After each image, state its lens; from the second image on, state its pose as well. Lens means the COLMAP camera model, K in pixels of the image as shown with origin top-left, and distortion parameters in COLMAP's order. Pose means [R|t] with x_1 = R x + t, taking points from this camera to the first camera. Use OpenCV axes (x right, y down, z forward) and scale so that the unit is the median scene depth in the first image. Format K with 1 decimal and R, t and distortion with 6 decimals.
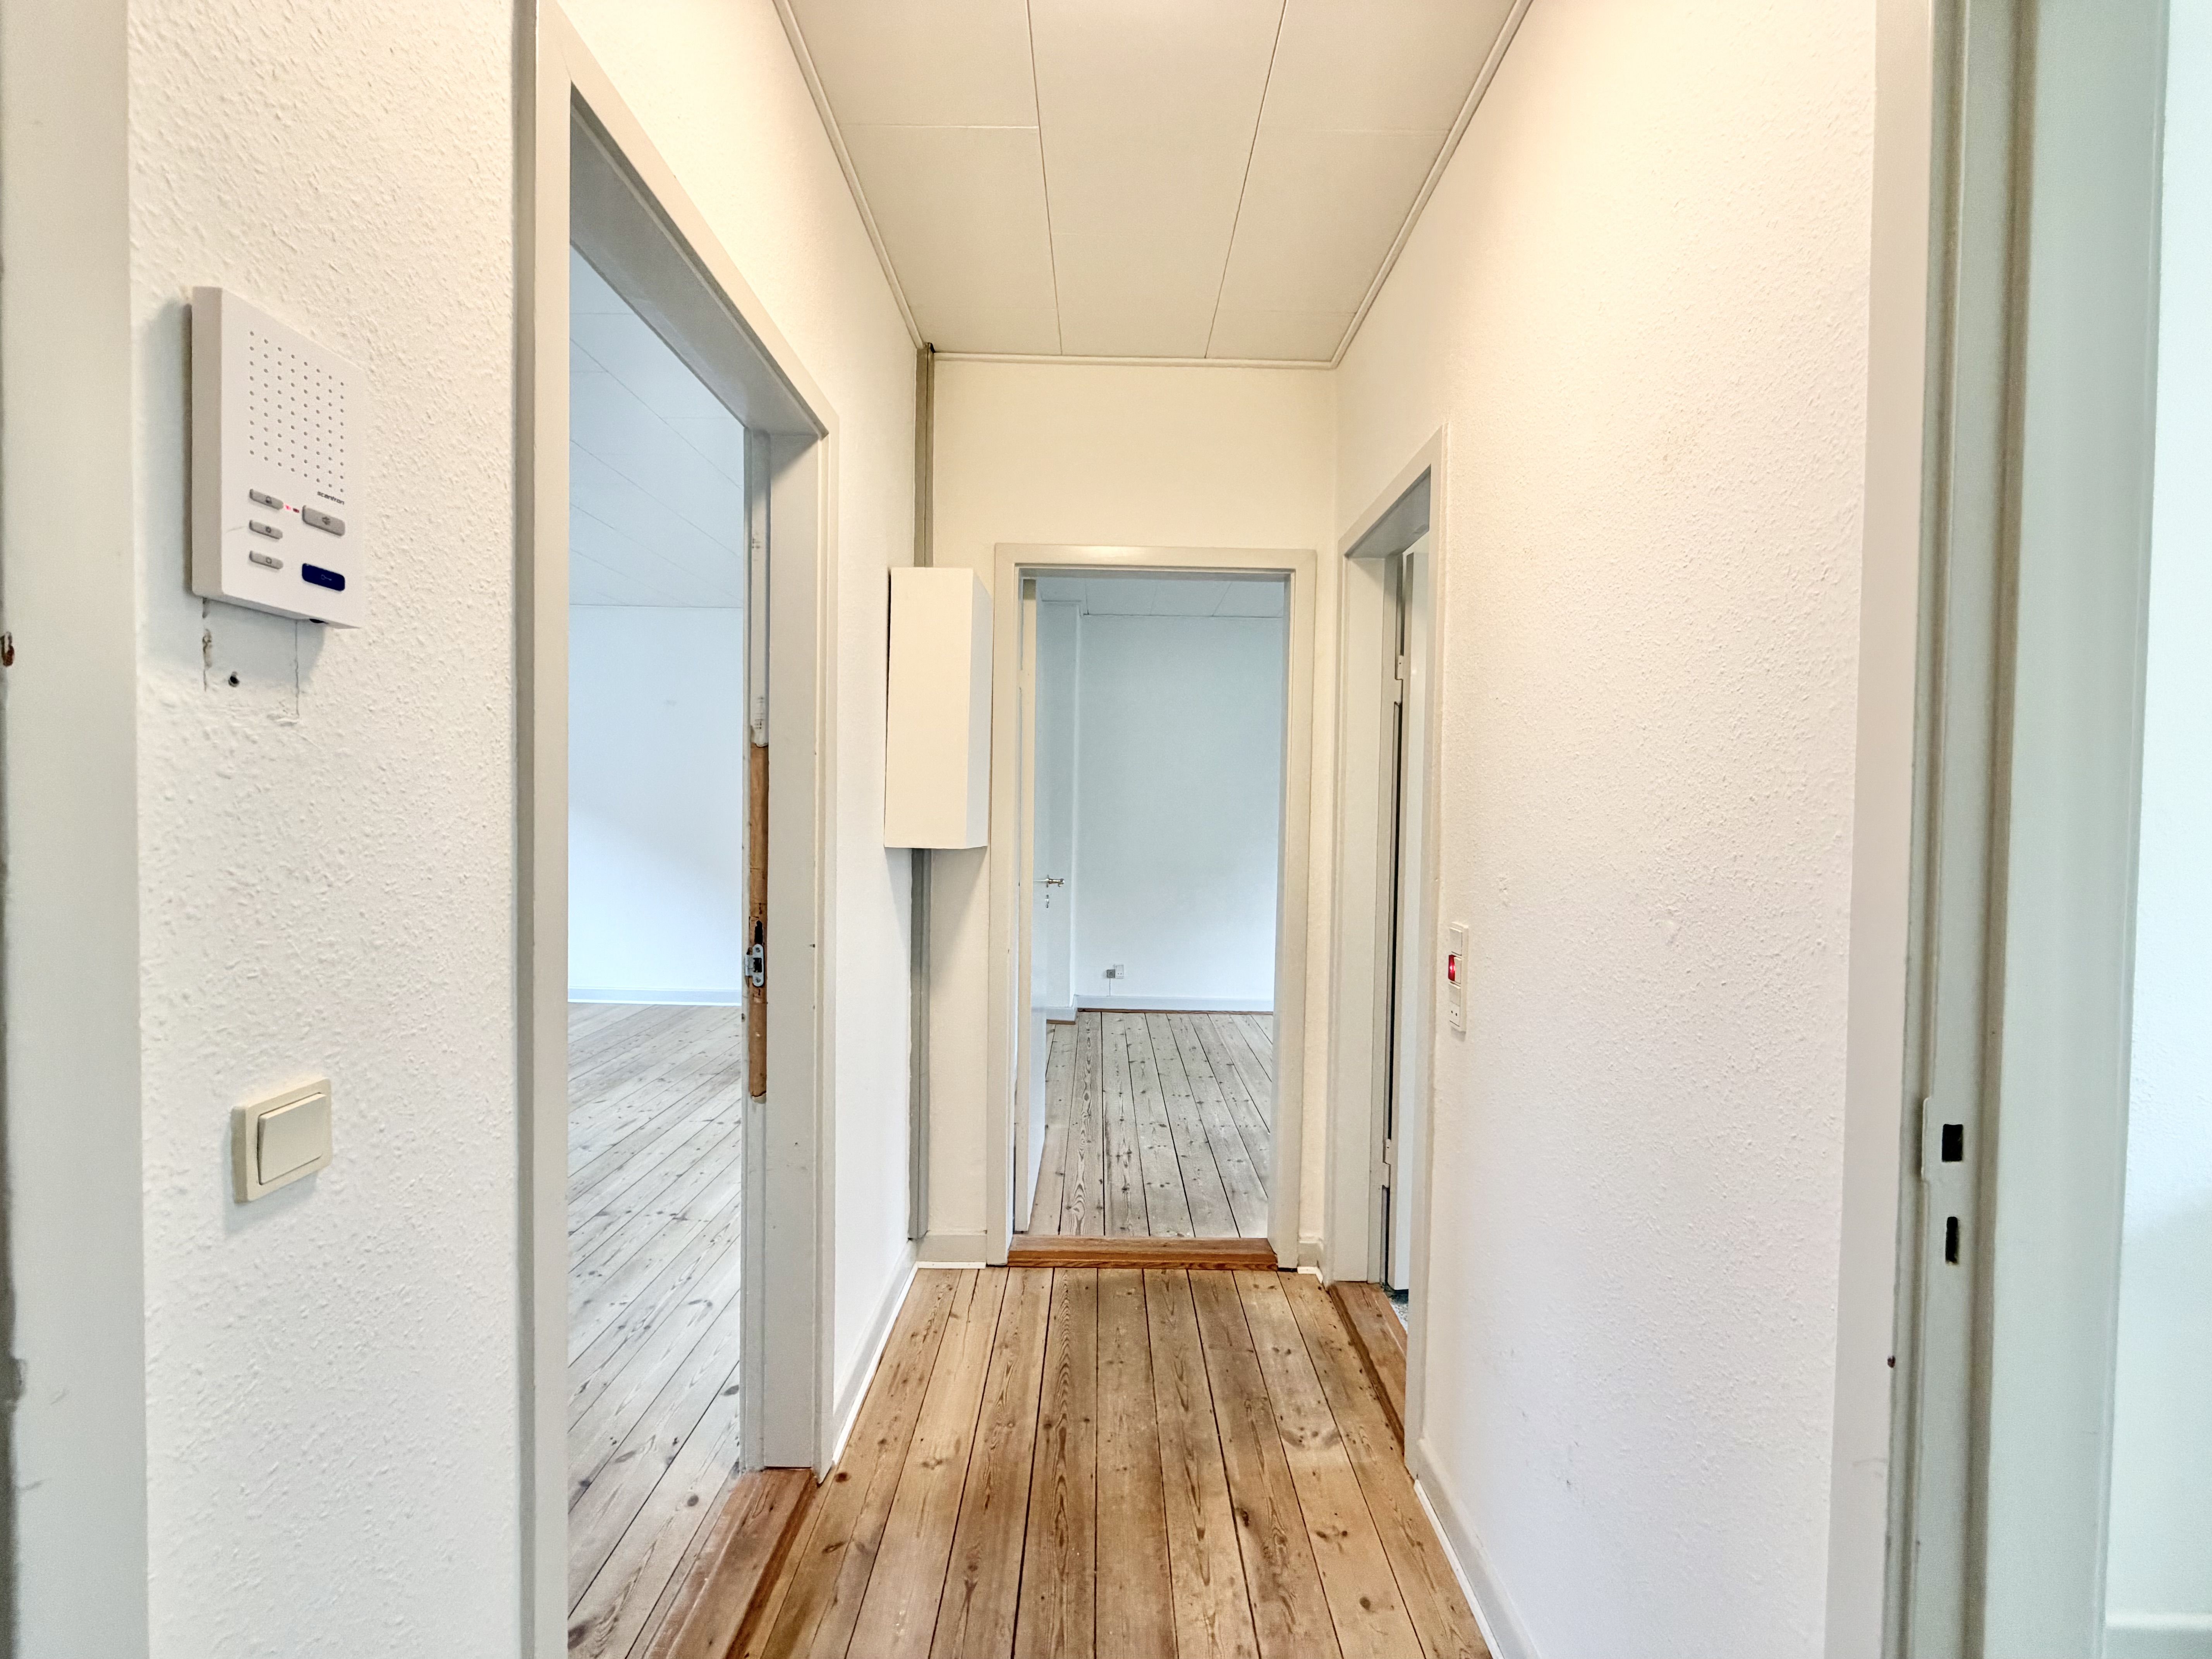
lens RADIAL K [[875.2, 0, 1109.7], [0, 875.2, 832.5], [0, 0, 1]] dist [-0.001303, -0.000804]
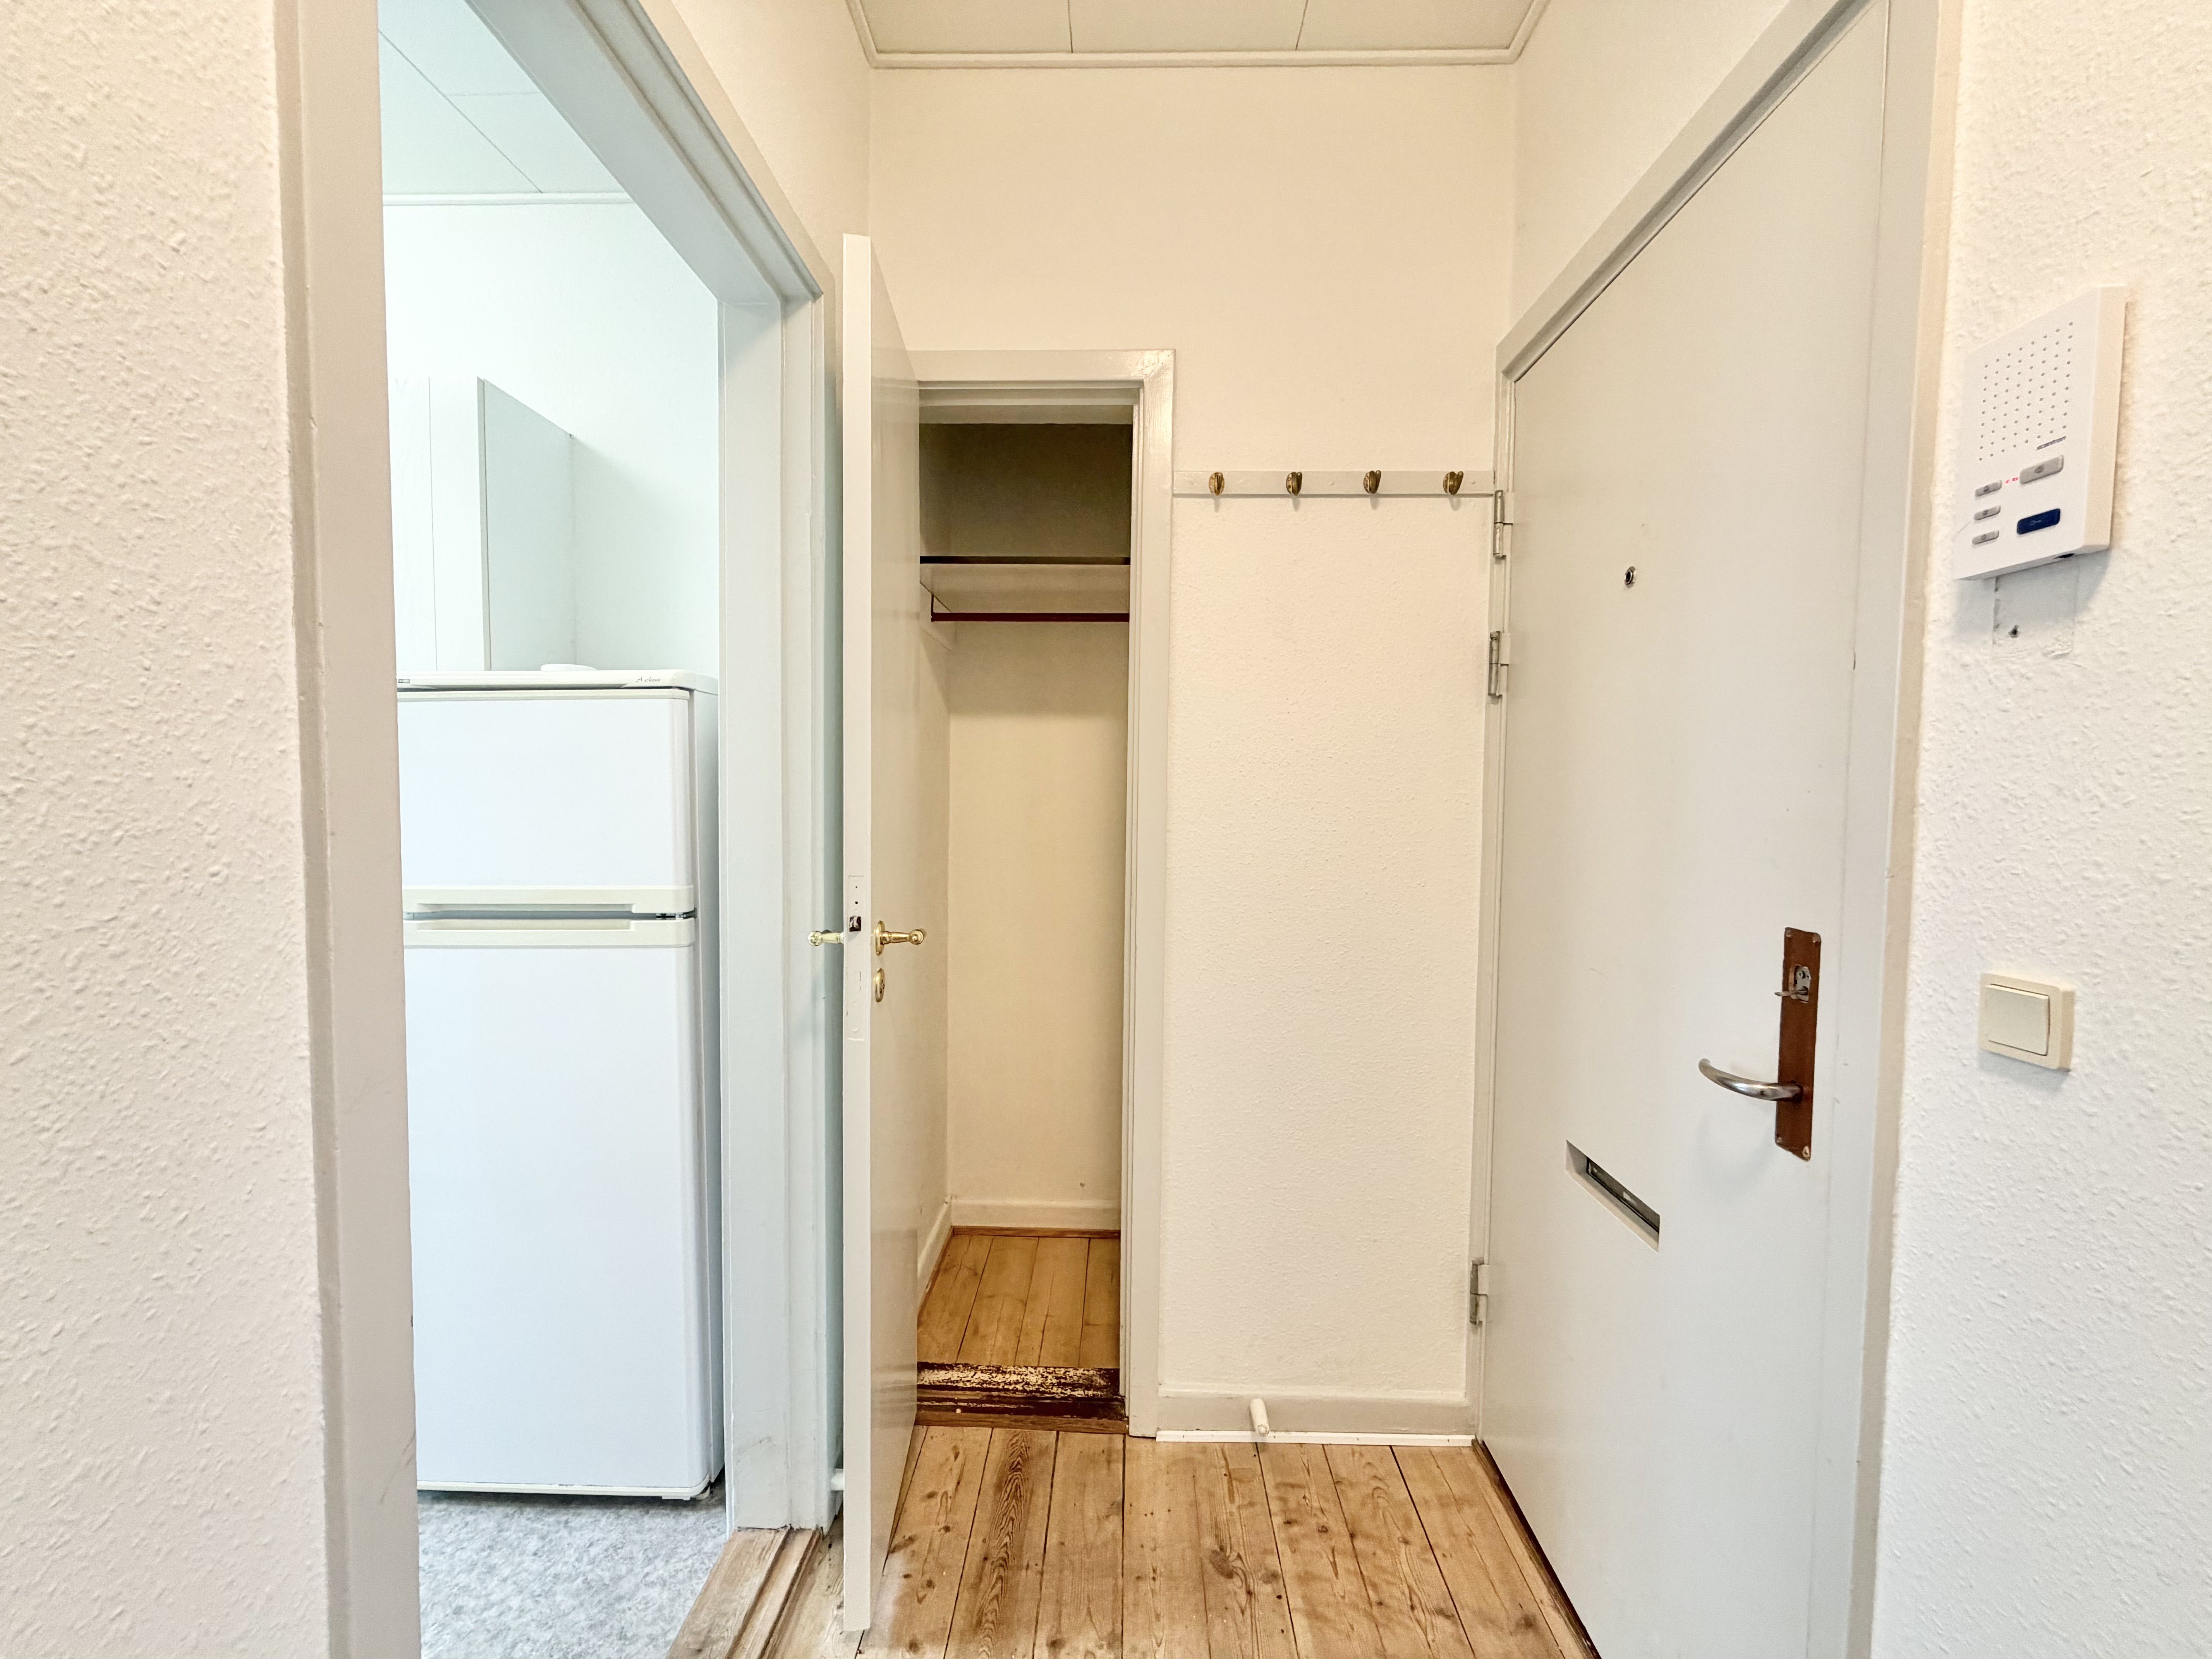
lens RADIAL K [[875.2, 0, 1103.2], [0, 875.2, 829.1], [0, 0, 1]] dist [-0.001303, -0.000804]
pose [[-0.998905, -0.029117, 0.036612, 0.209387], [-0.026494, 0.997181, 0.070208, 0.045285], [-0.038553, 0.069161, -0.996860, 1.961327]]
